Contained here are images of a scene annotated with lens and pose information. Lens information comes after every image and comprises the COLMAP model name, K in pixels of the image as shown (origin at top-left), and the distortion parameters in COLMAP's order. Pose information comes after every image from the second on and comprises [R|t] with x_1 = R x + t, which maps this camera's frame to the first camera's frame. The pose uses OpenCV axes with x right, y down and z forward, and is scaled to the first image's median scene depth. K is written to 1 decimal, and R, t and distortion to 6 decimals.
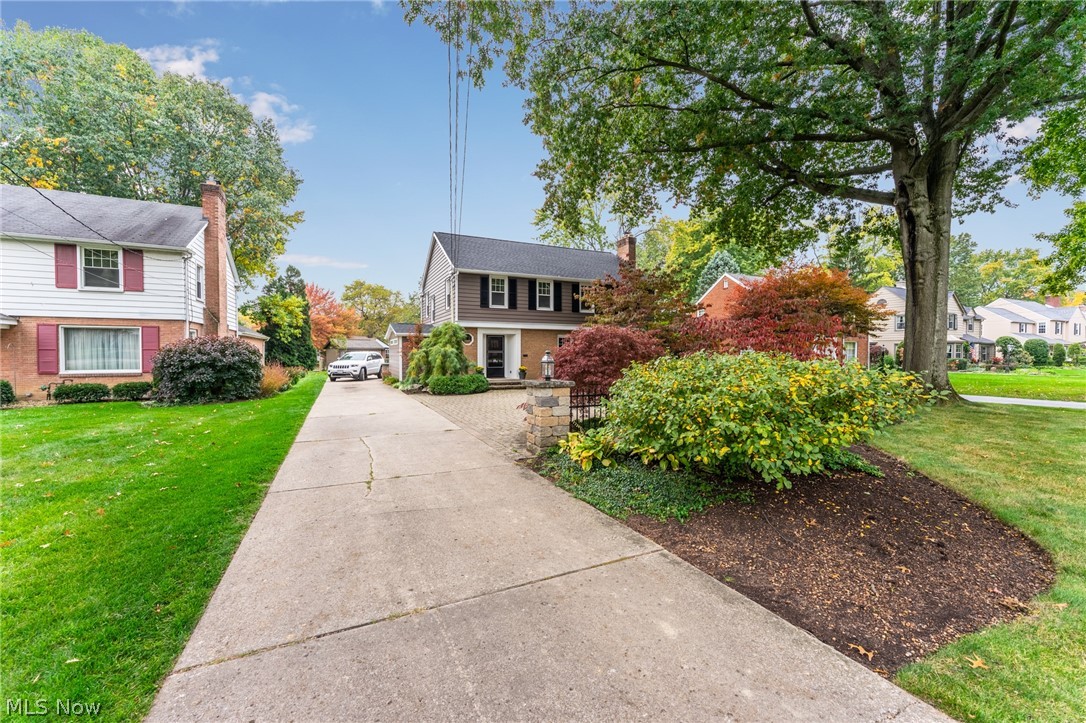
lens RADIAL K [[427.8, 0, 543.1], [0, 427.8, 366.4], [0, 0, 1]] dist [0.002927, -0.000075]
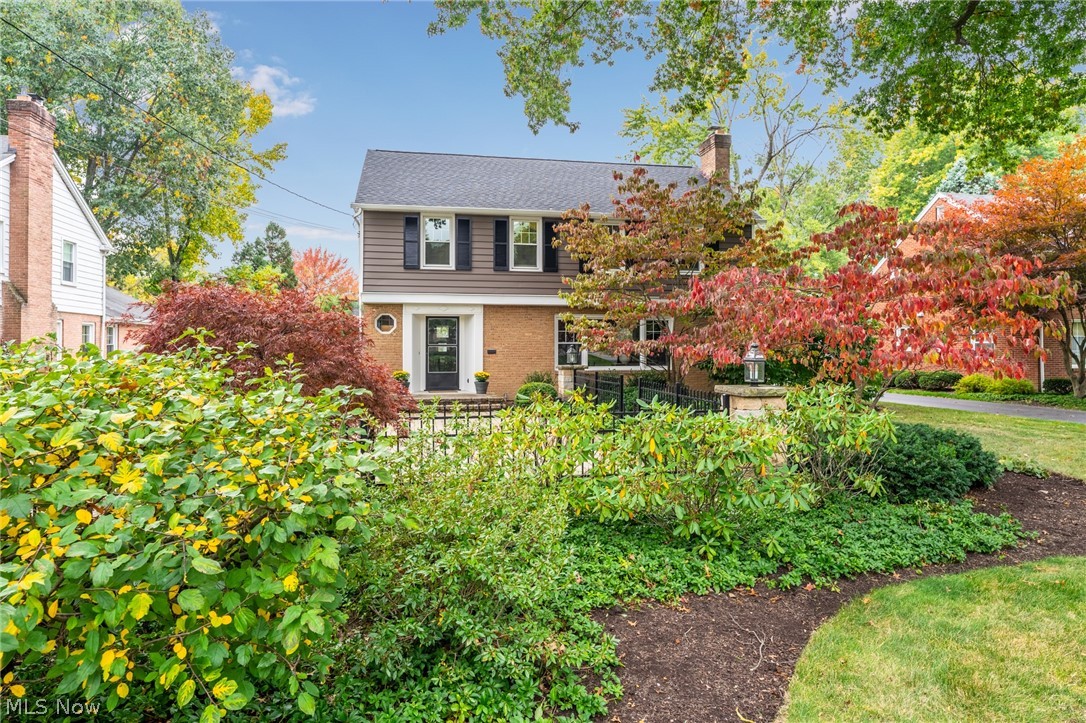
lens RADIAL K [[664.2, 0, 540.8], [0, 664.2, 352.3], [0, 0, 1]] dist [-0.001589, 0.001084]
pose [[0.970405, -0.001203, -0.241479, 0.224287], [-0.004433, 0.999730, -0.022793, -0.004595], [0.241442, 0.023189, 0.970138, 0.154170]]
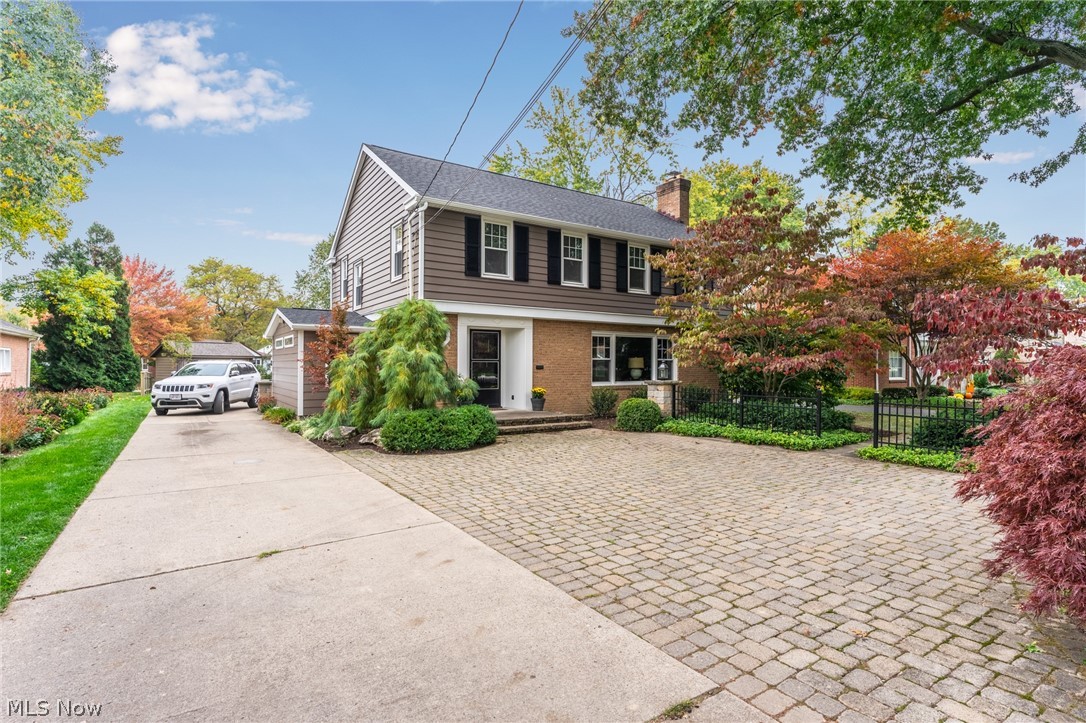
lens RADIAL K [[548.7, 0, 545.9], [0, 548.7, 365.4], [0, 0, 1]] dist [0.001668, -0.000224]
pose [[0.989887, 0.001216, 0.141851, -0.128525], [0.003088, 0.999542, -0.030121, -0.006307], [-0.141822, 0.030254, 0.989430, 0.287243]]
